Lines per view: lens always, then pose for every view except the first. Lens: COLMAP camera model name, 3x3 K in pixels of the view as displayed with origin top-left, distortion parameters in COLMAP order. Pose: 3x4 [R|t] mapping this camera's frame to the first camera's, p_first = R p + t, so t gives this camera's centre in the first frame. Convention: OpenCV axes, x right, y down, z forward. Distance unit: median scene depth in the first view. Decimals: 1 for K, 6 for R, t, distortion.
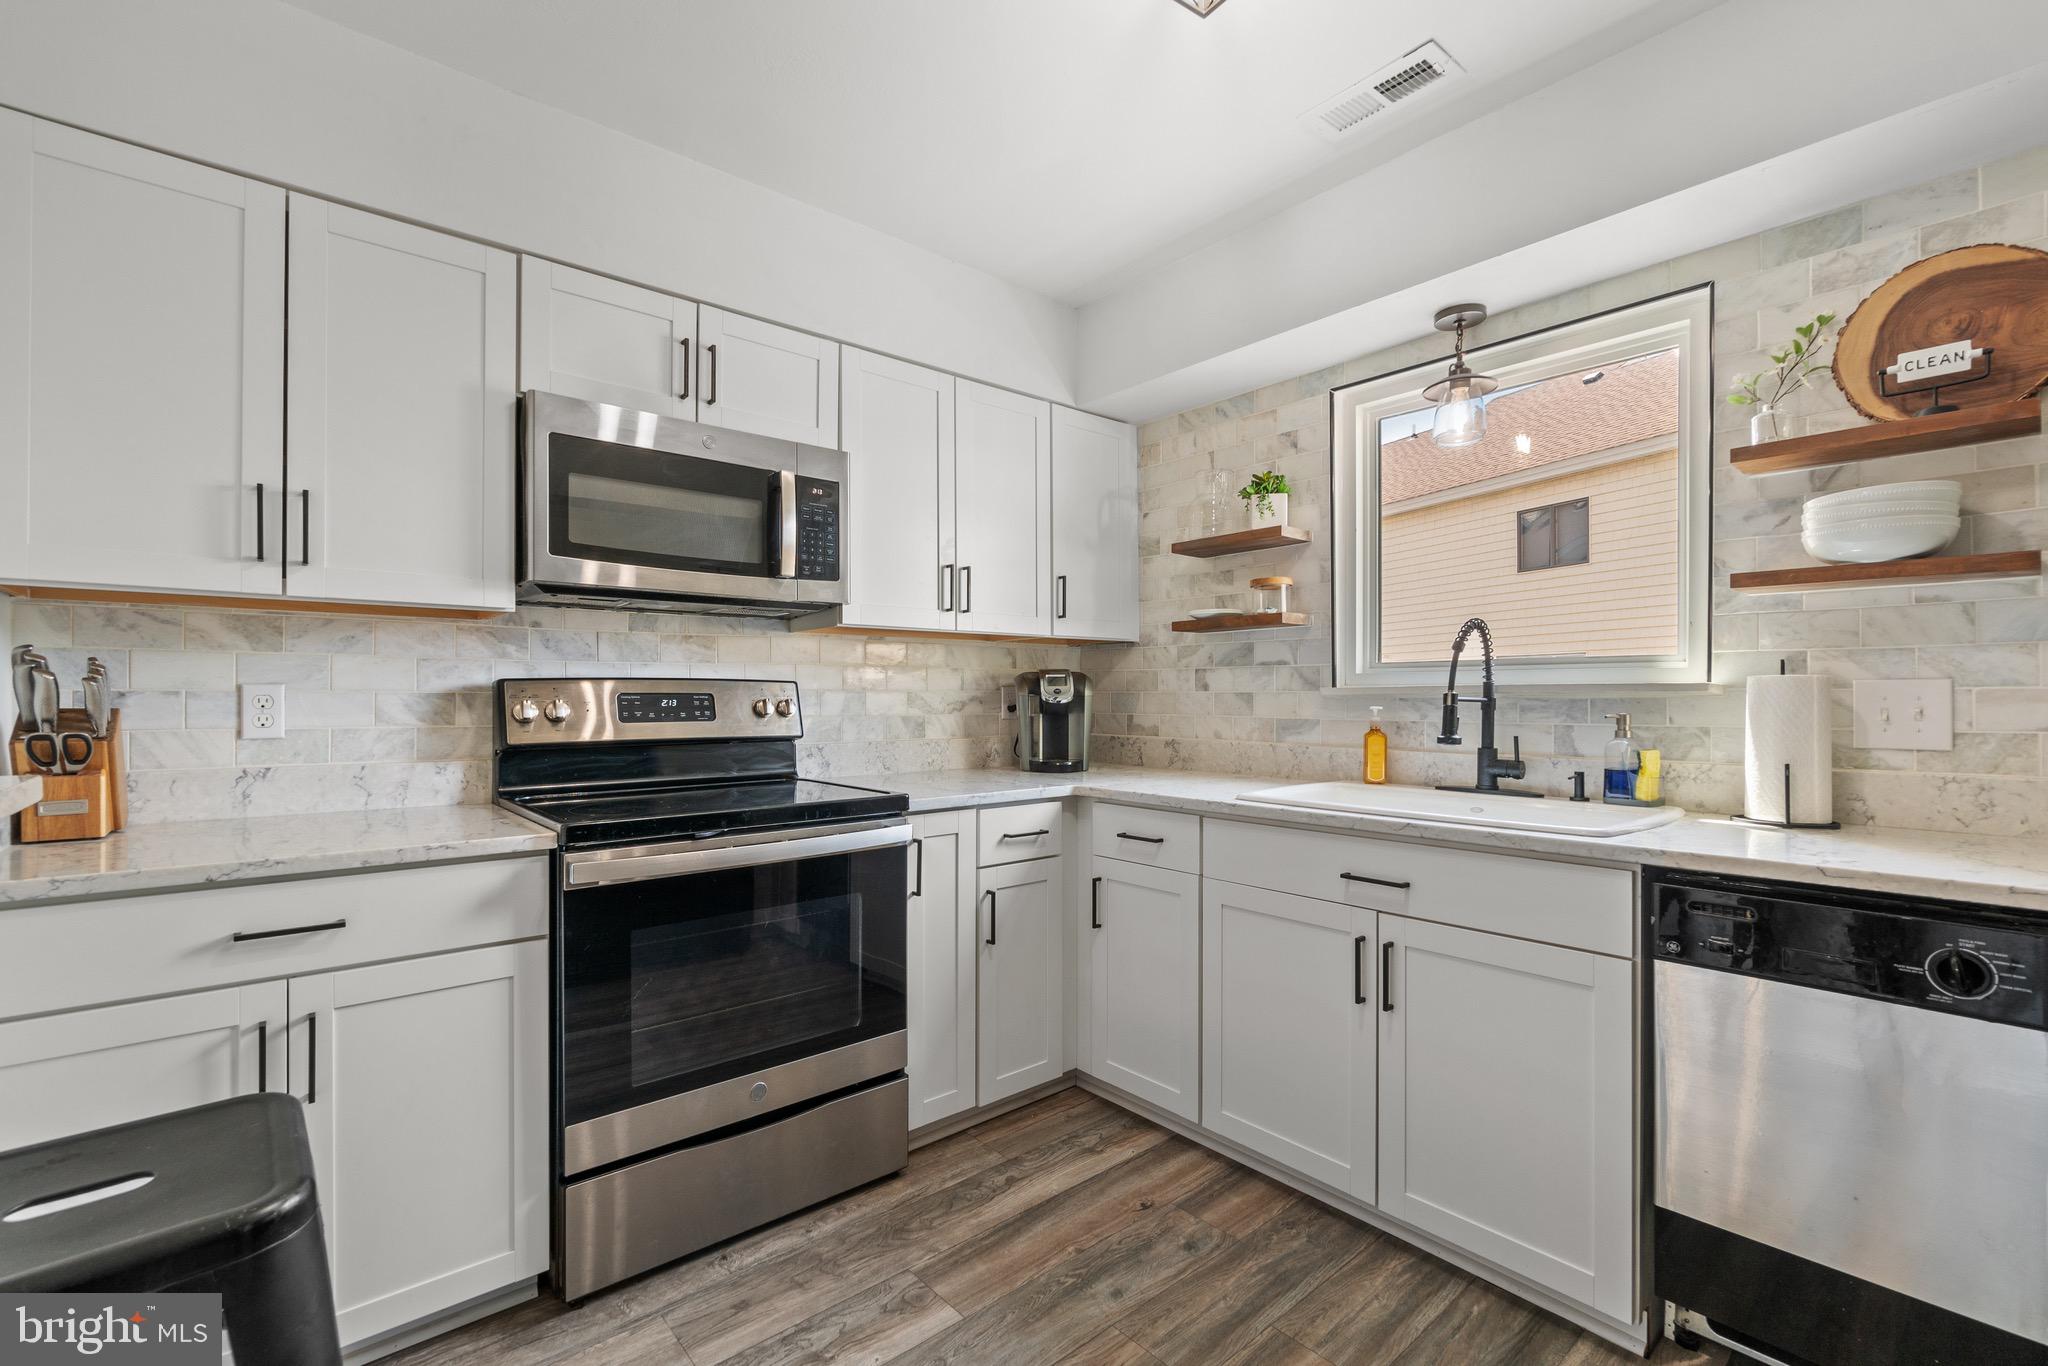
lens RADIAL K [[892.2, 0, 1021.3], [0, 892.2, 701.3], [0, 0, 1]] dist [-0.008149, 0.001236]
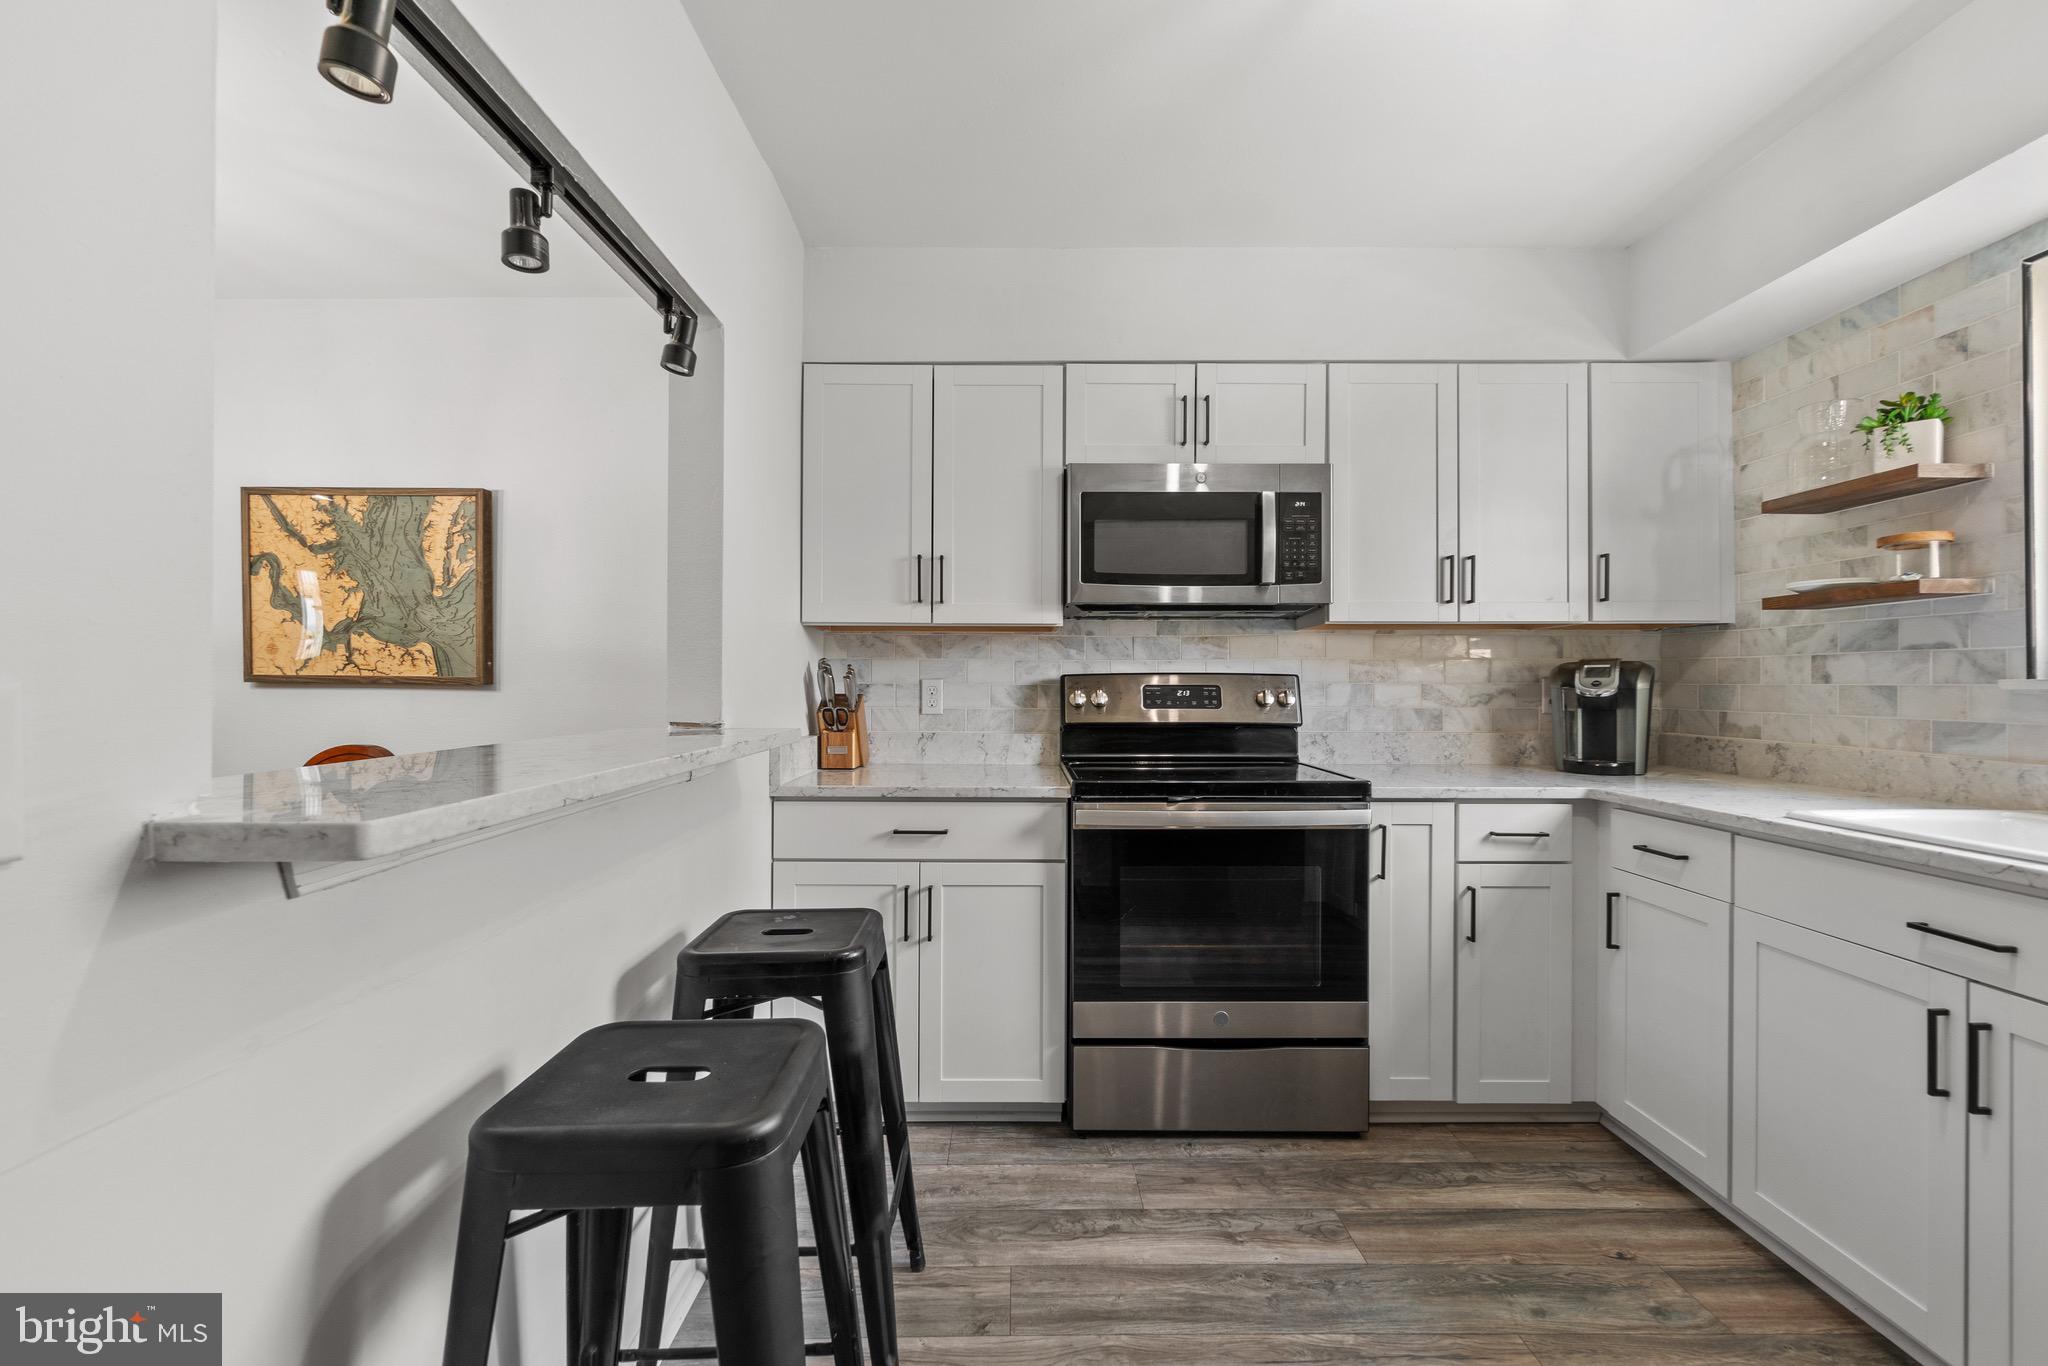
lens RADIAL K [[892.2, 0, 1013.6], [0, 892.2, 695.9], [0, 0, 1]] dist [-0.008149, 0.001236]
pose [[0.753545, 0.009956, -0.657320, 0.249589], [-0.006550, 0.999949, 0.007636, -0.002660], [0.657363, -0.001449, 0.753572, -0.077127]]
